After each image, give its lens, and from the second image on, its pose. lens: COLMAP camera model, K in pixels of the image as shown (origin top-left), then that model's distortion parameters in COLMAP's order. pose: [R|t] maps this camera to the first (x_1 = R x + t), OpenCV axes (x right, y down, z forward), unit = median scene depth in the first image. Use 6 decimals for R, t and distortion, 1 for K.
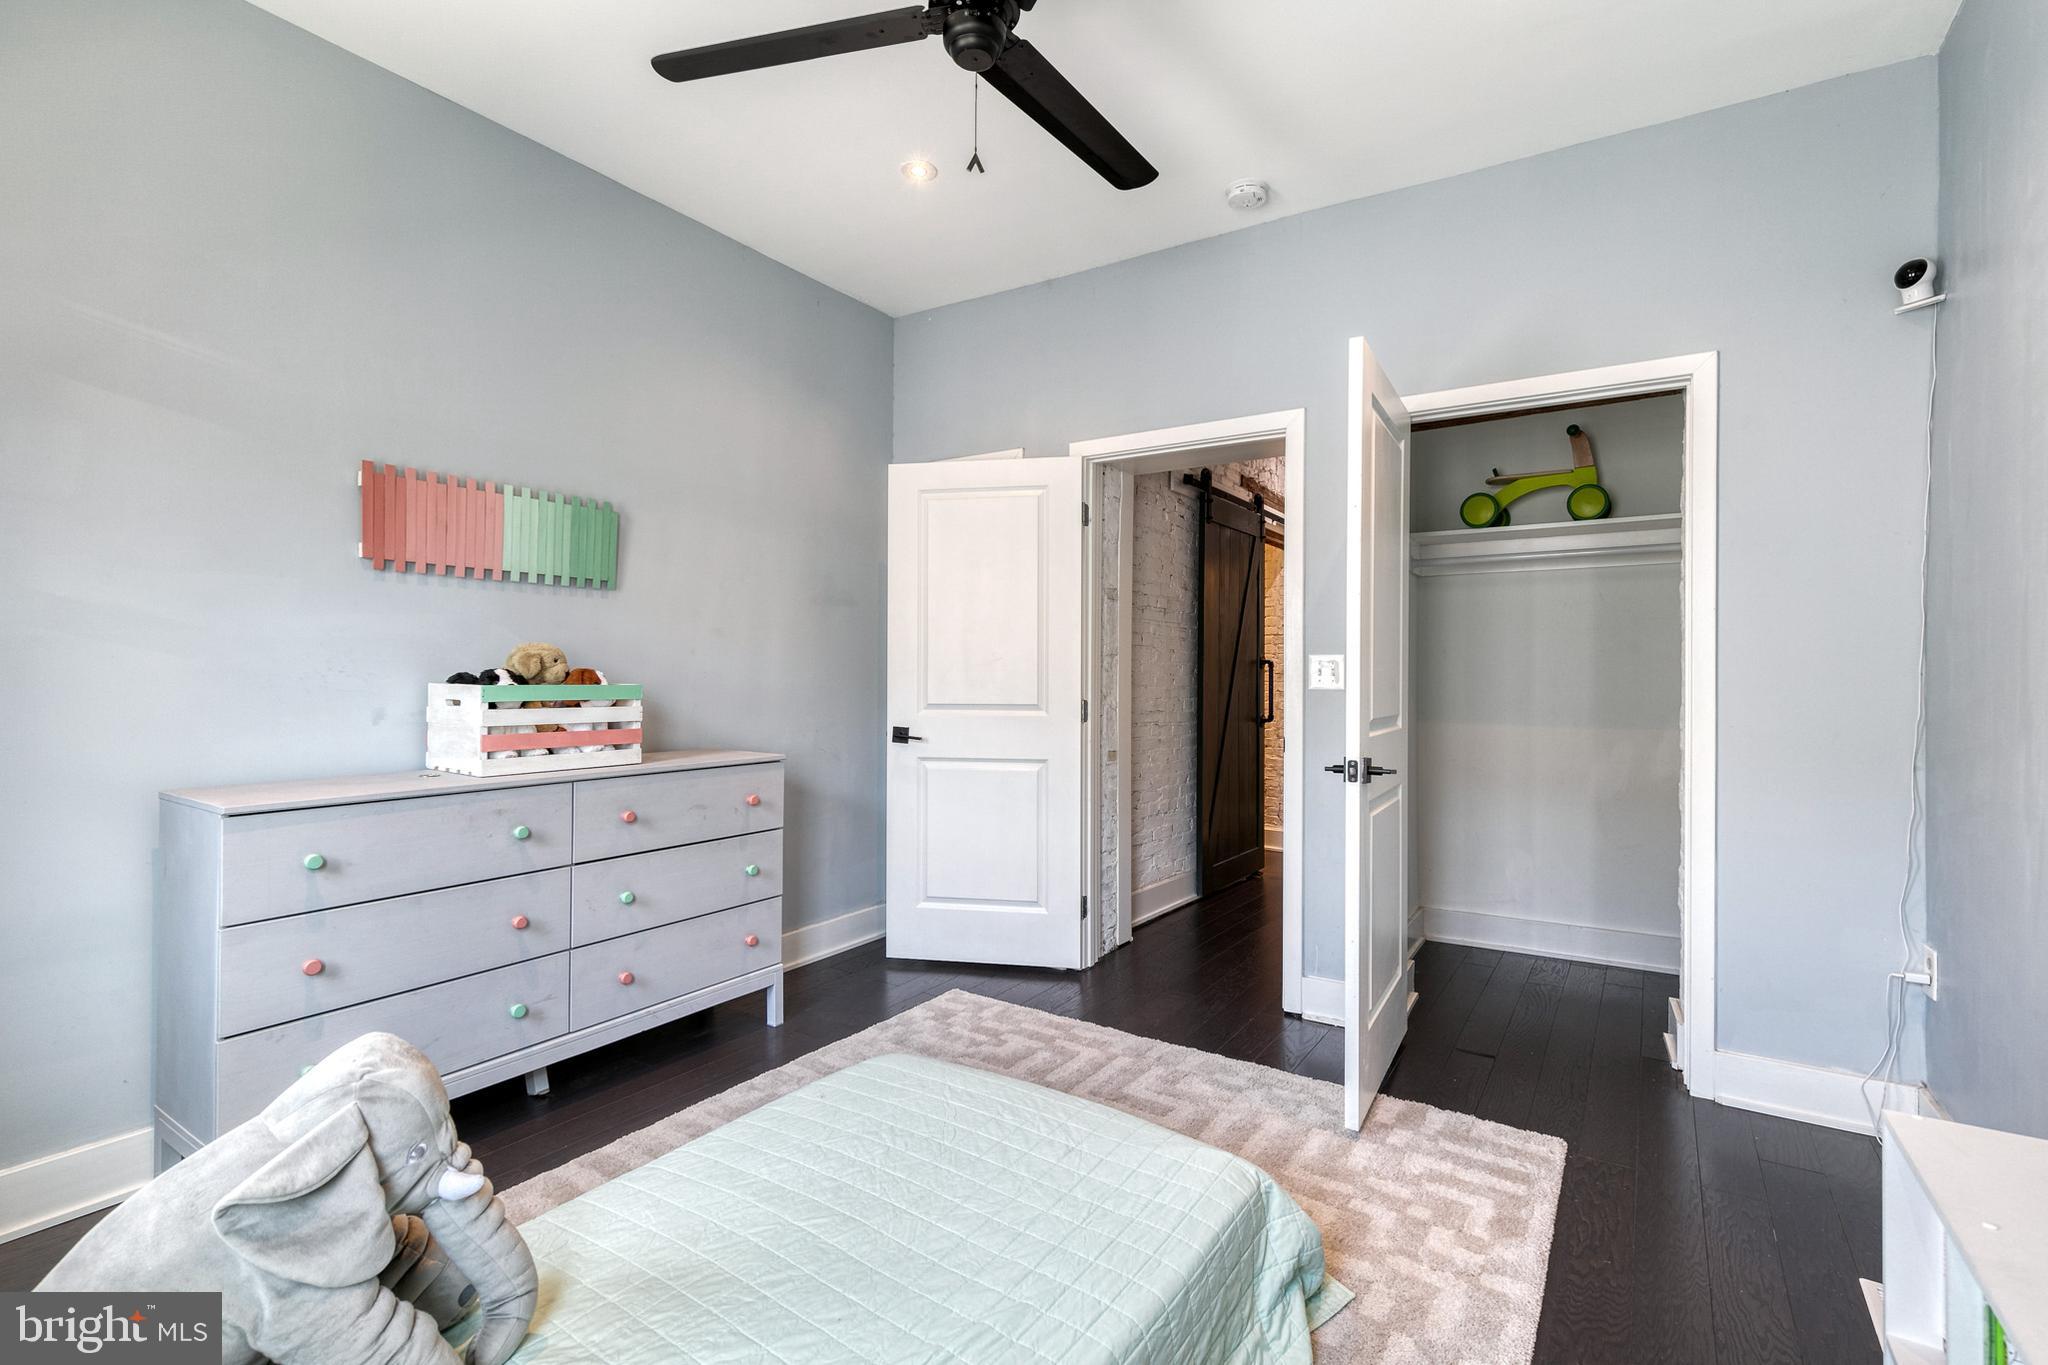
lens RADIAL K [[945.3, 0, 1024.0], [0, 945.3, 682.5], [0, 0, 1]] dist [0.013141, -0.001087]
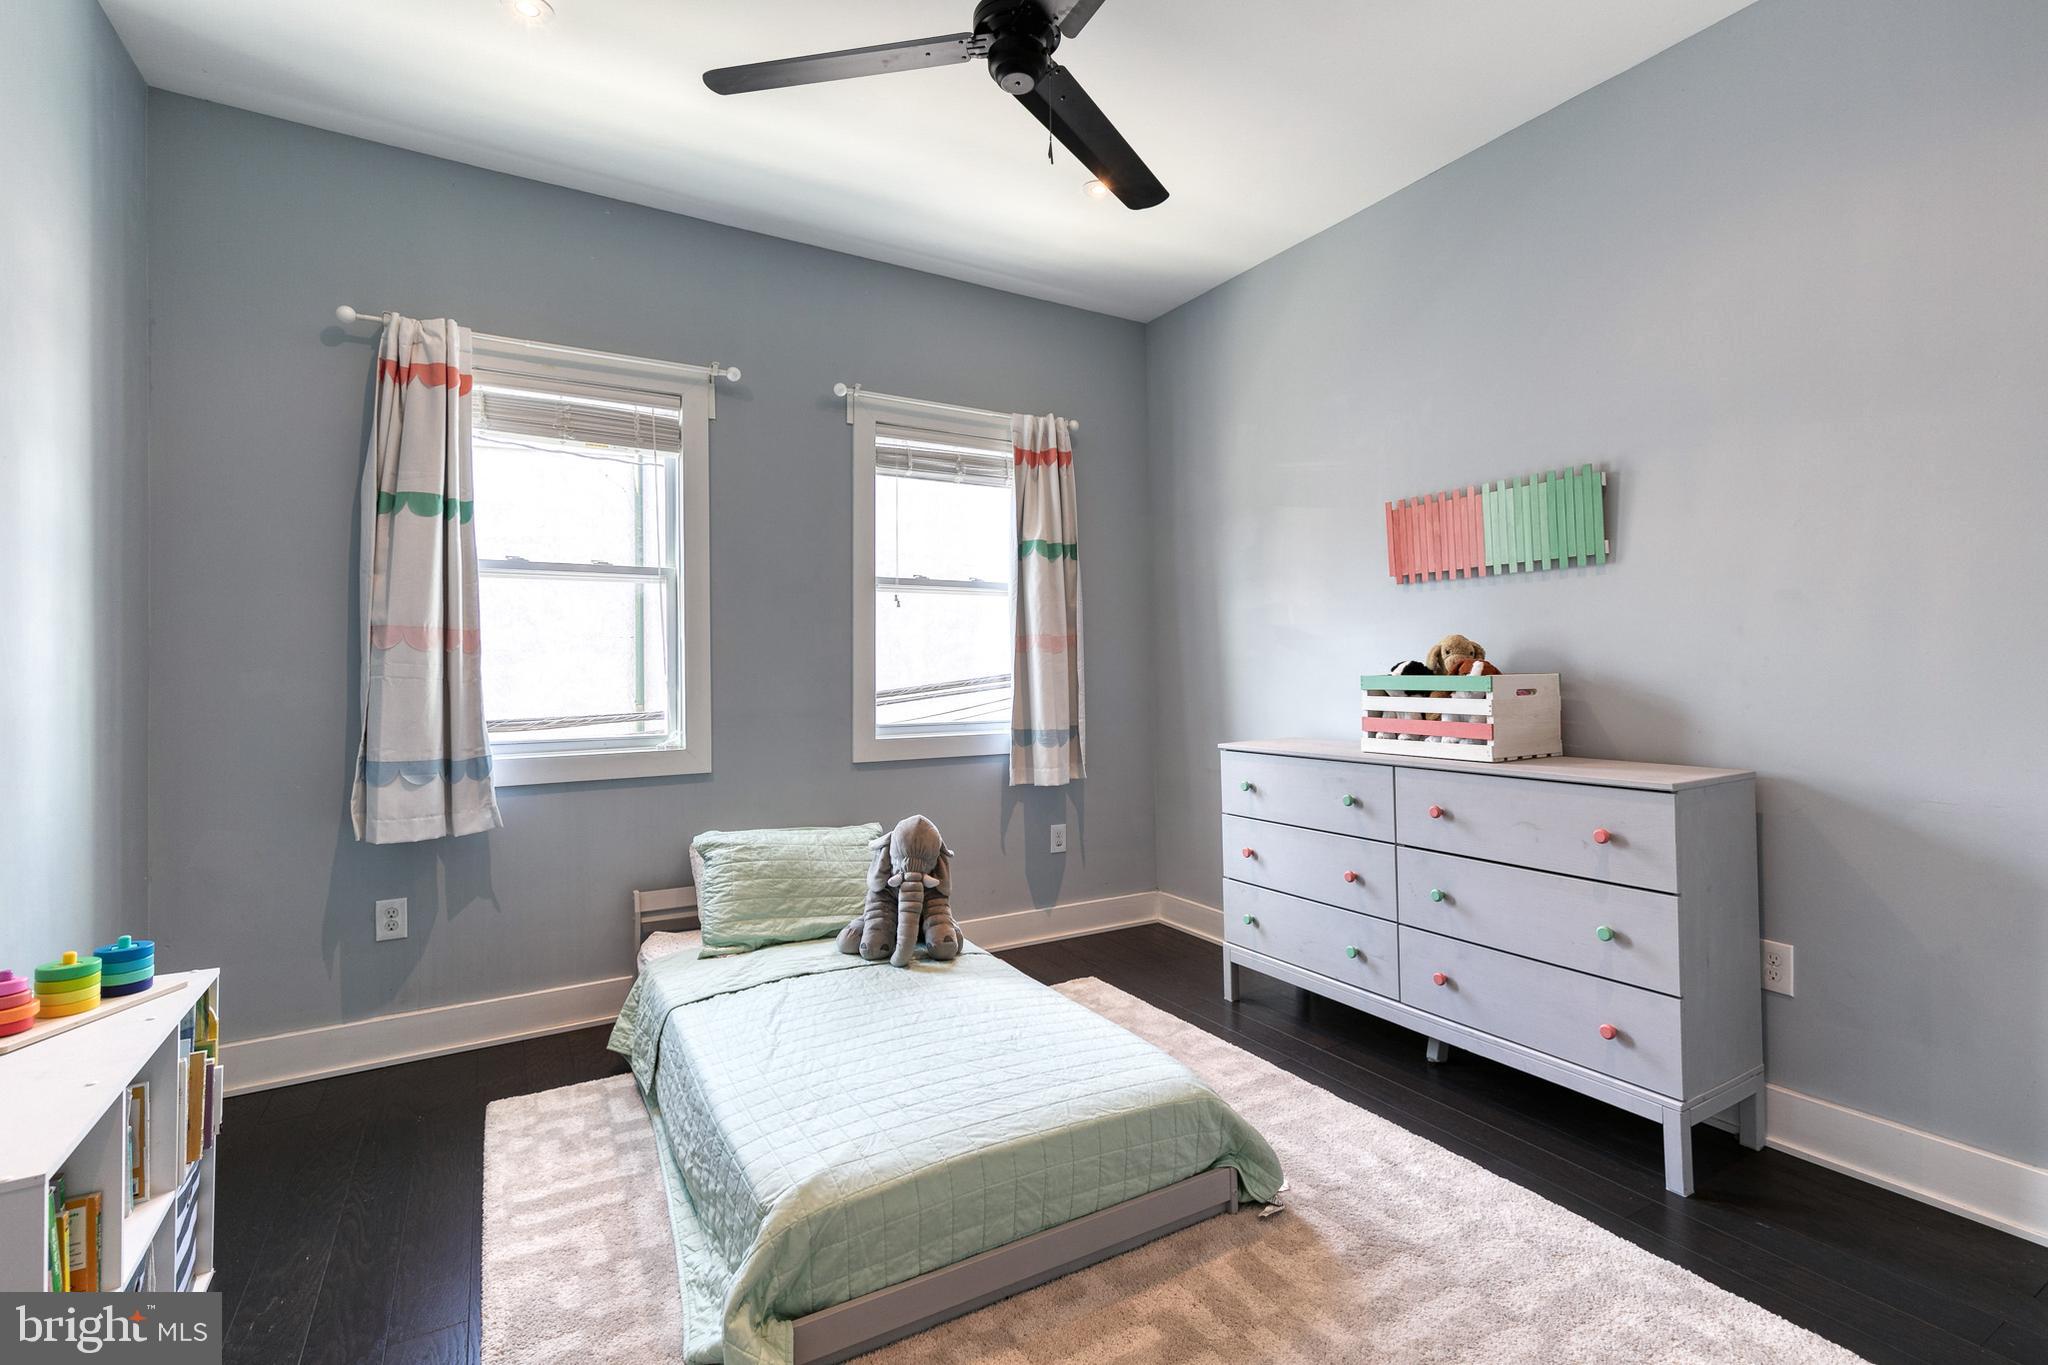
lens RADIAL K [[945.3, 0, 1024.0], [0, 945.3, 682.5], [0, 0, 1]] dist [0.013141, -0.001087]
pose [[-0.474798, 0.016524, -0.879940, 0.628759], [0.002410, 0.999844, 0.017475, -0.009167], [0.880092, 0.006176, -0.474764, 1.064770]]
